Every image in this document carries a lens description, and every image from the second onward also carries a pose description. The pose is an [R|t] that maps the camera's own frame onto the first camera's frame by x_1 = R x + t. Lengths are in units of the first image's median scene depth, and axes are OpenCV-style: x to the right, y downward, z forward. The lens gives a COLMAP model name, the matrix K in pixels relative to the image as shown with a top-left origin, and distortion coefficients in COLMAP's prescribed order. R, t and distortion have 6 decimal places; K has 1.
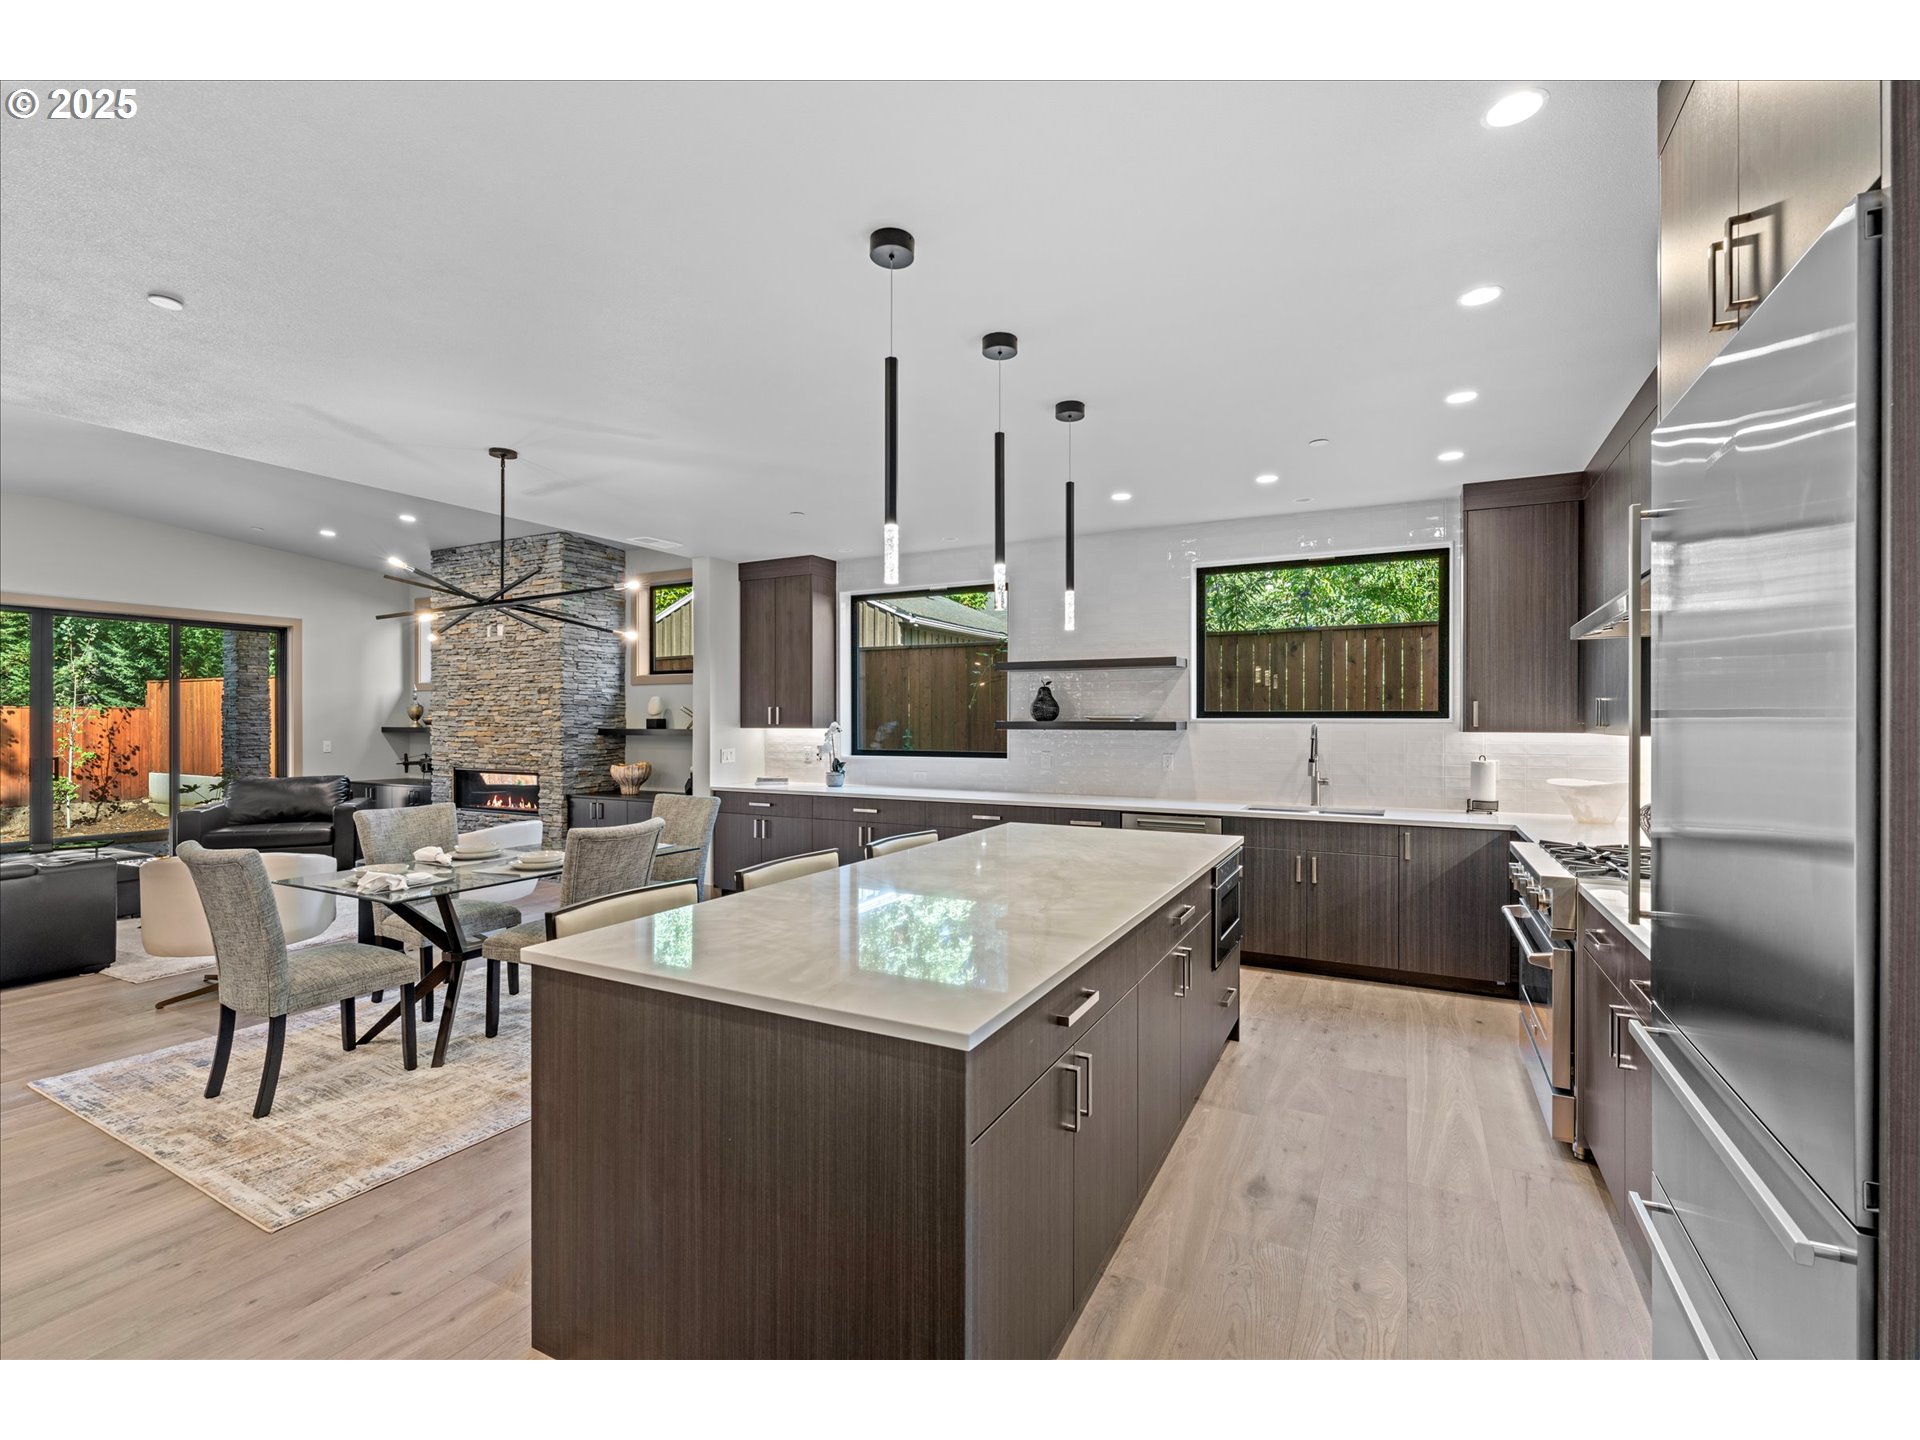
lens RADIAL K [[857.9, 0, 956.2], [0, 857.9, 722.2], [0, 0, 1]] dist [-0.000358, 0.000204]
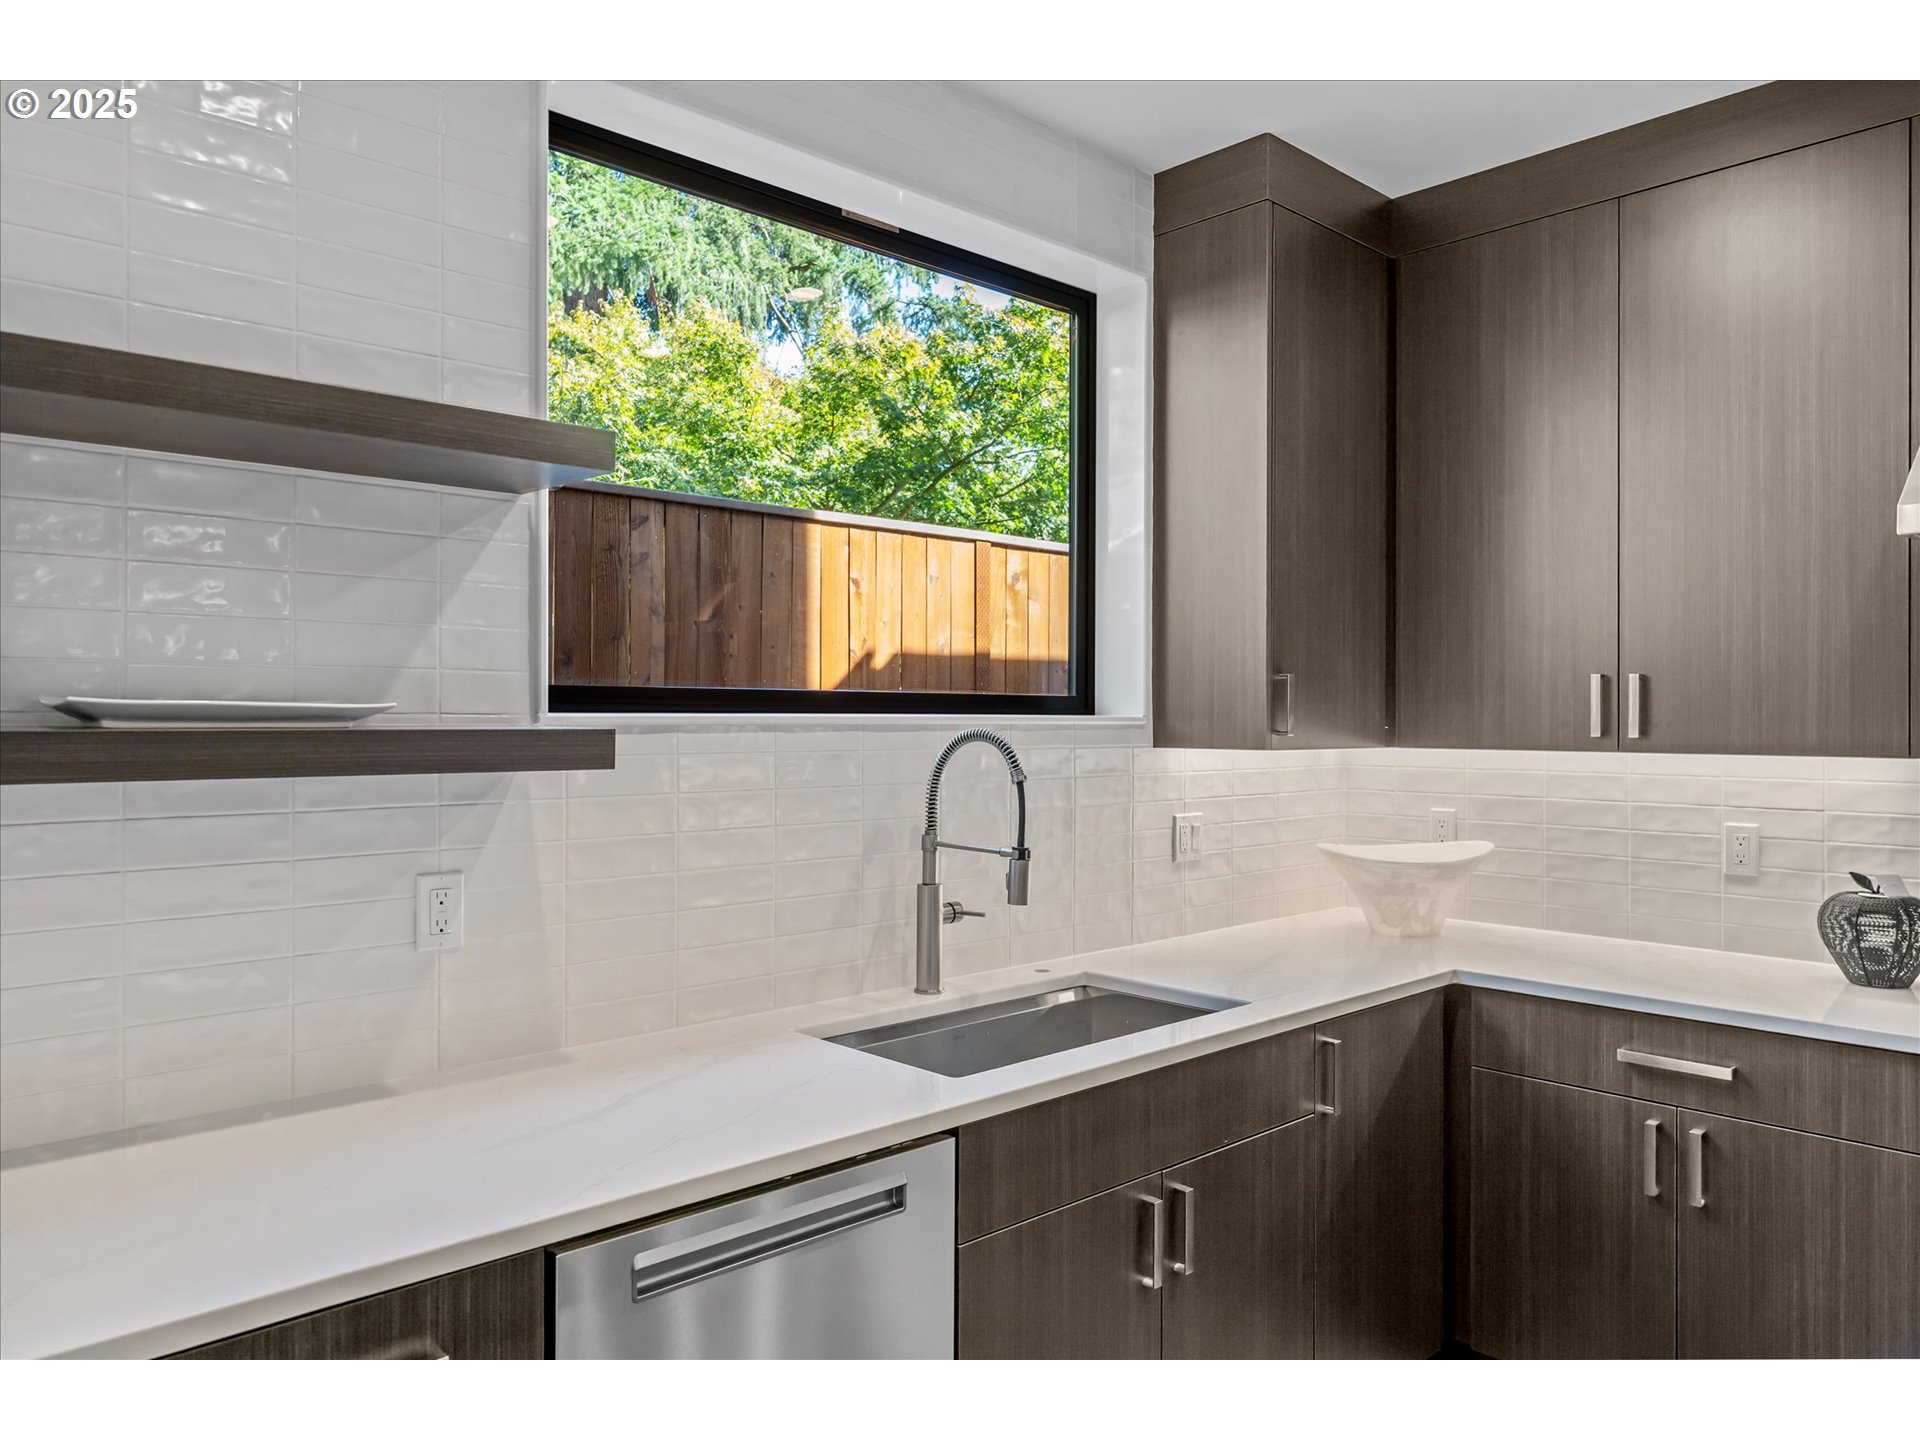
lens RADIAL K [[1325.9, 0, 960.0], [0, 1325.9, 720.0], [0, 0, 1]] dist [0.001667, 0.000233]
pose [[0.327740, -0.001886, 0.944766, -0.025366], [0.000826, 0.999998, 0.001710, -0.002285], [-0.944767, 0.000220, 0.327741, 0.623271]]
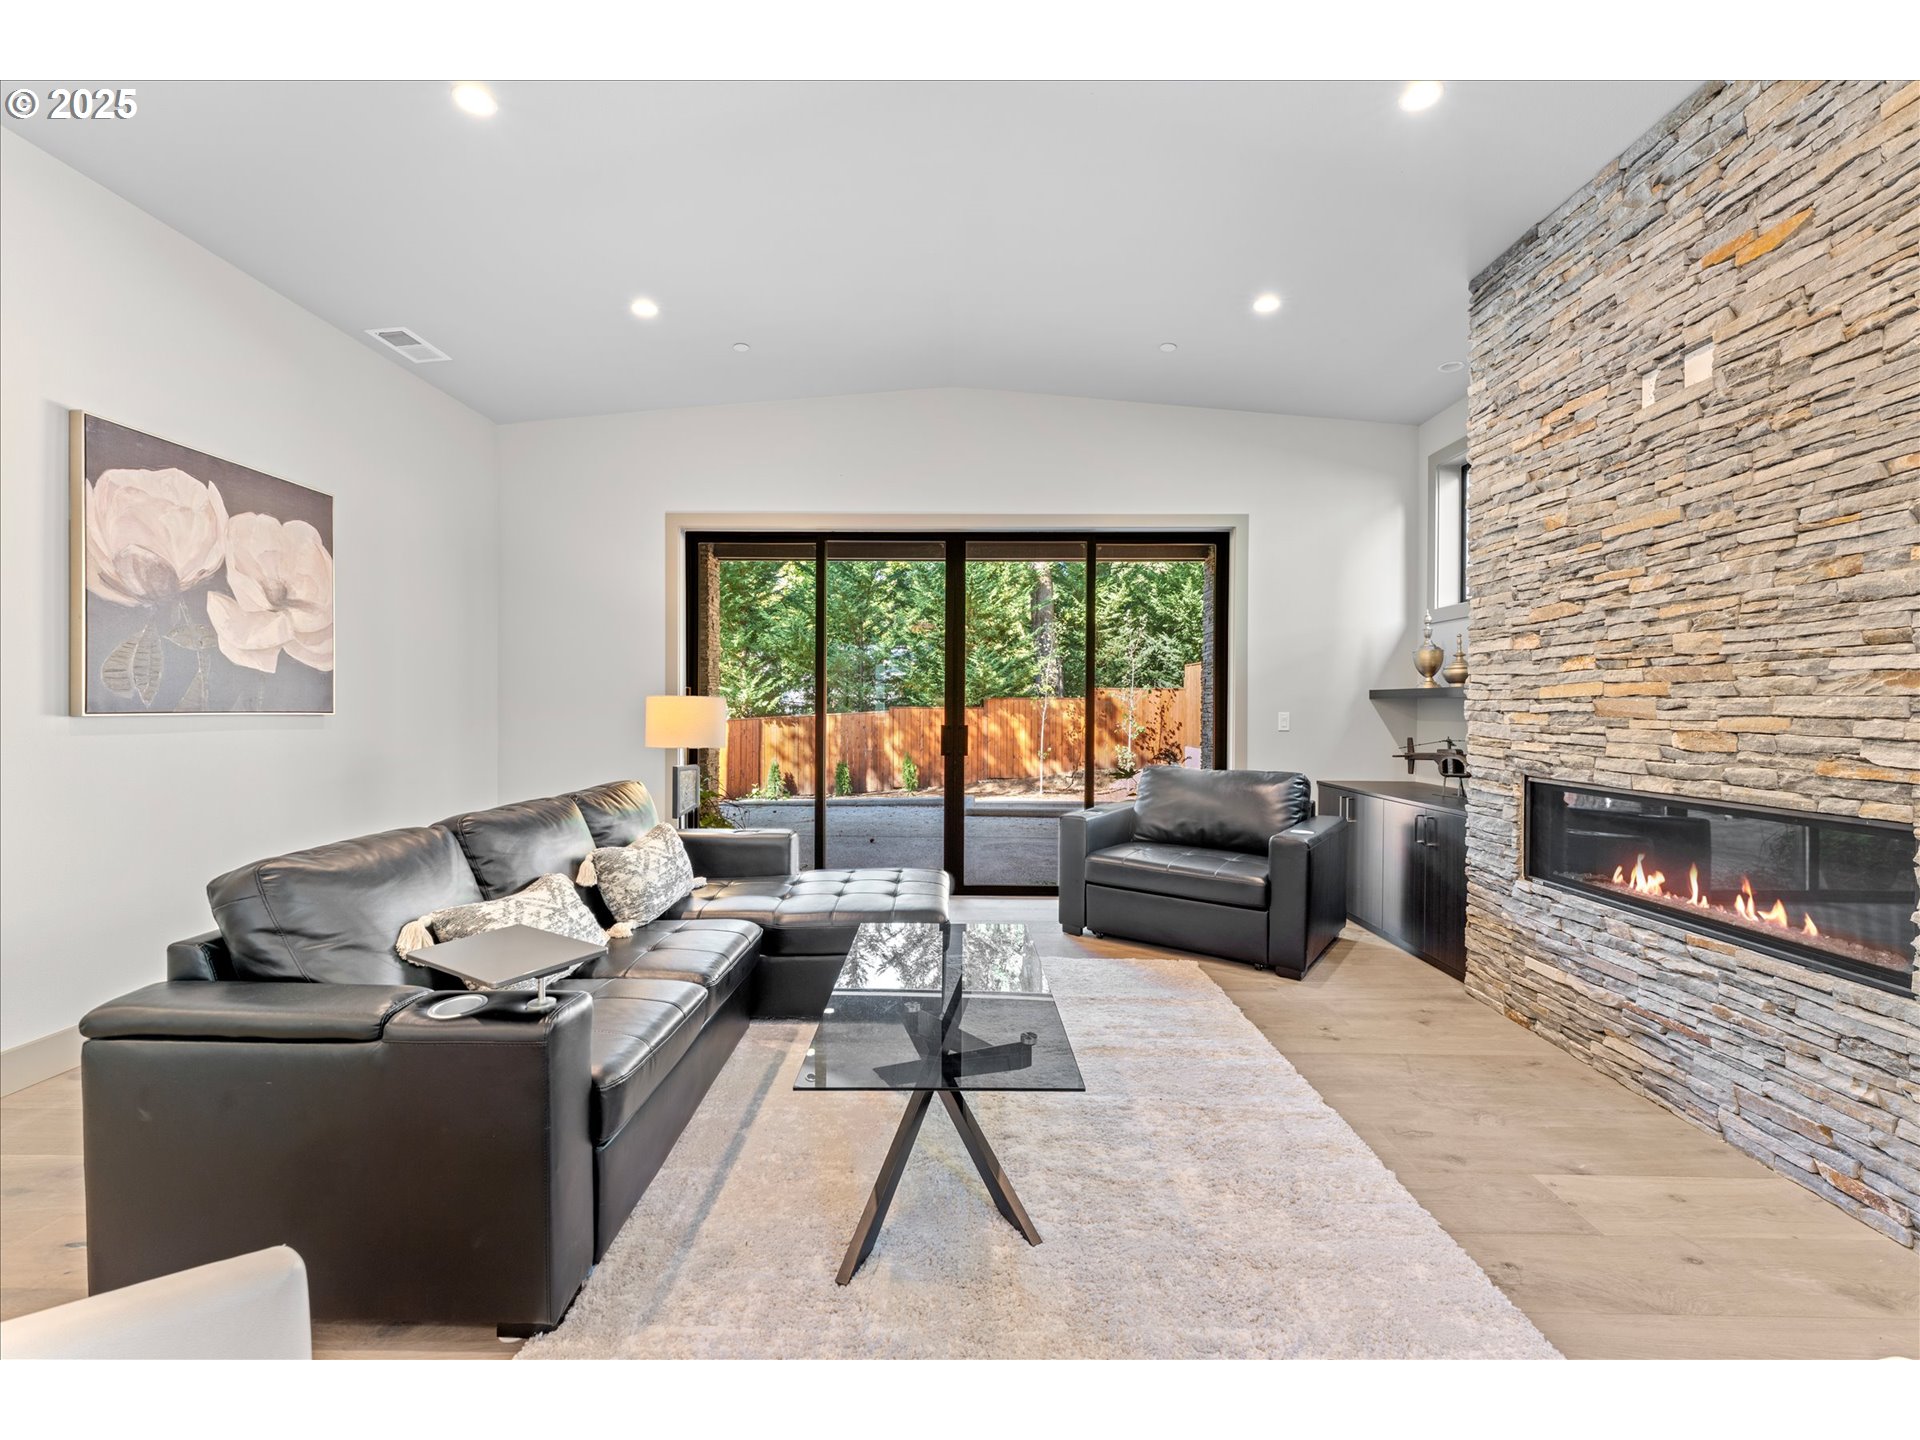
lens RADIAL K [[768.0, 0, 962.1], [0, 768.0, 713.6], [0, 0, 1]] dist [-0.000157, -0.000040]
pose [[0.456018, 0.008538, -0.889930, -0.453852], [-0.005418, 0.999962, 0.006818, 0.026311], [0.889954, 0.001713, 0.456047, 0.705084]]
